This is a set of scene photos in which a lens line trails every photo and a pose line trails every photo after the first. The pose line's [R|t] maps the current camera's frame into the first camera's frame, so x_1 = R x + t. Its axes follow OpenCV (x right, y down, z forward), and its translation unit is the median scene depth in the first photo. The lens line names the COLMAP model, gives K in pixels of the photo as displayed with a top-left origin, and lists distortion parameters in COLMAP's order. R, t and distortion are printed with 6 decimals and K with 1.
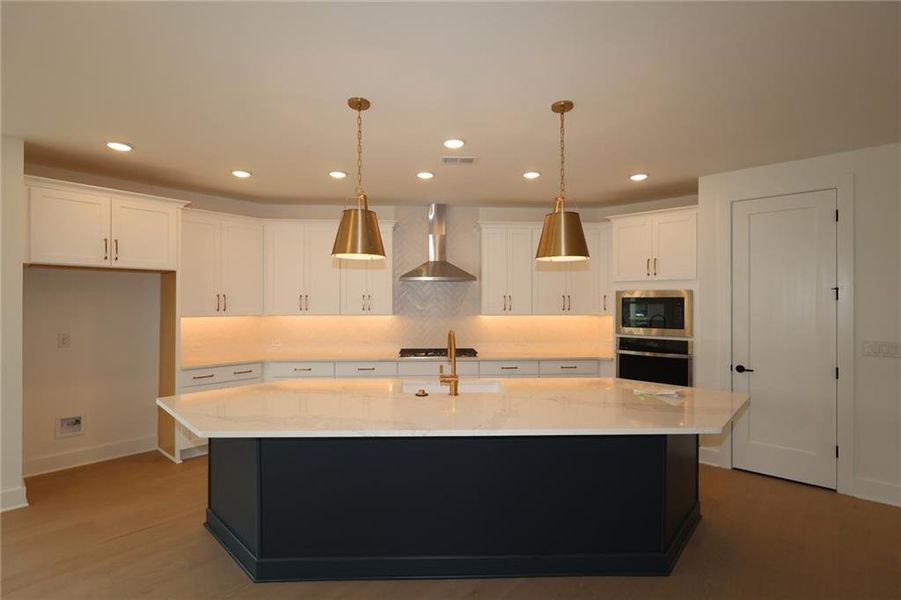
lens RADIAL K [[416.8, 0, 456.1], [0, 416.8, 306.1], [0, 0, 1]] dist [-0.006110, 0.001768]
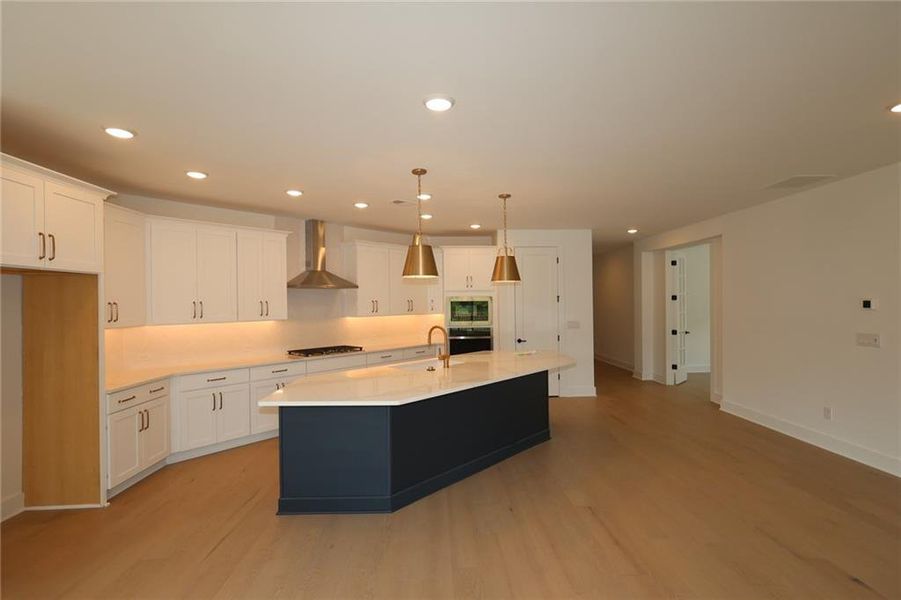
lens RADIAL K [[416.8, 0, 446.8], [0, 416.8, 301.7], [0, 0, 1]] dist [-0.006110, 0.001768]
pose [[0.720835, -0.009489, 0.693041, -0.766148], [0.023575, 0.999663, -0.010834, -0.005077], [-0.692705, 0.024148, 0.720816, -0.076255]]
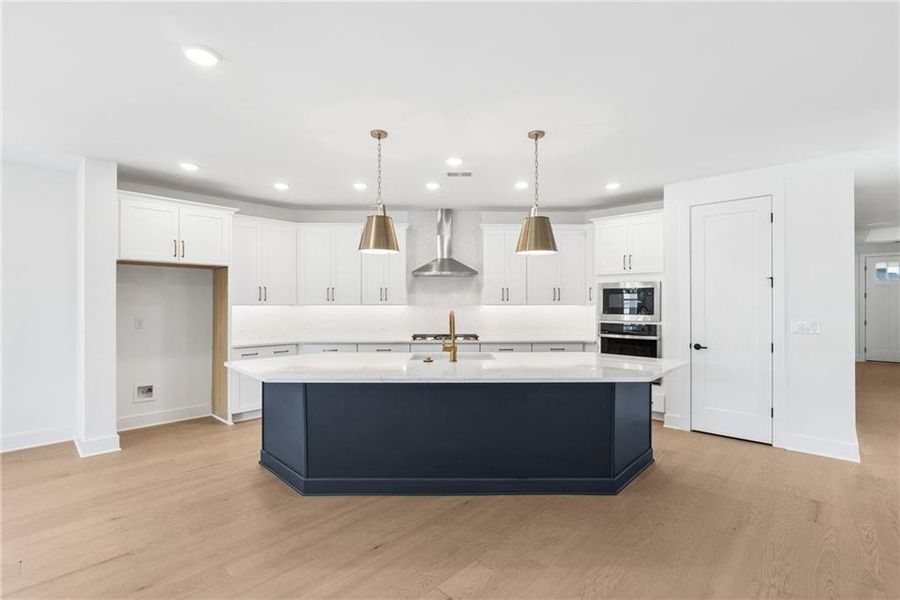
lens RADIAL K [[416.4, 0, 461.0], [0, 416.4, 310.1], [0, 0, 1]] dist [-0.006110, 0.001768]
pose [[0.999694, -0.001740, -0.024684, 0.036527], [0.001861, 0.999986, 0.004894, 0.038753], [0.024675, -0.004938, 0.999683, -0.201023]]
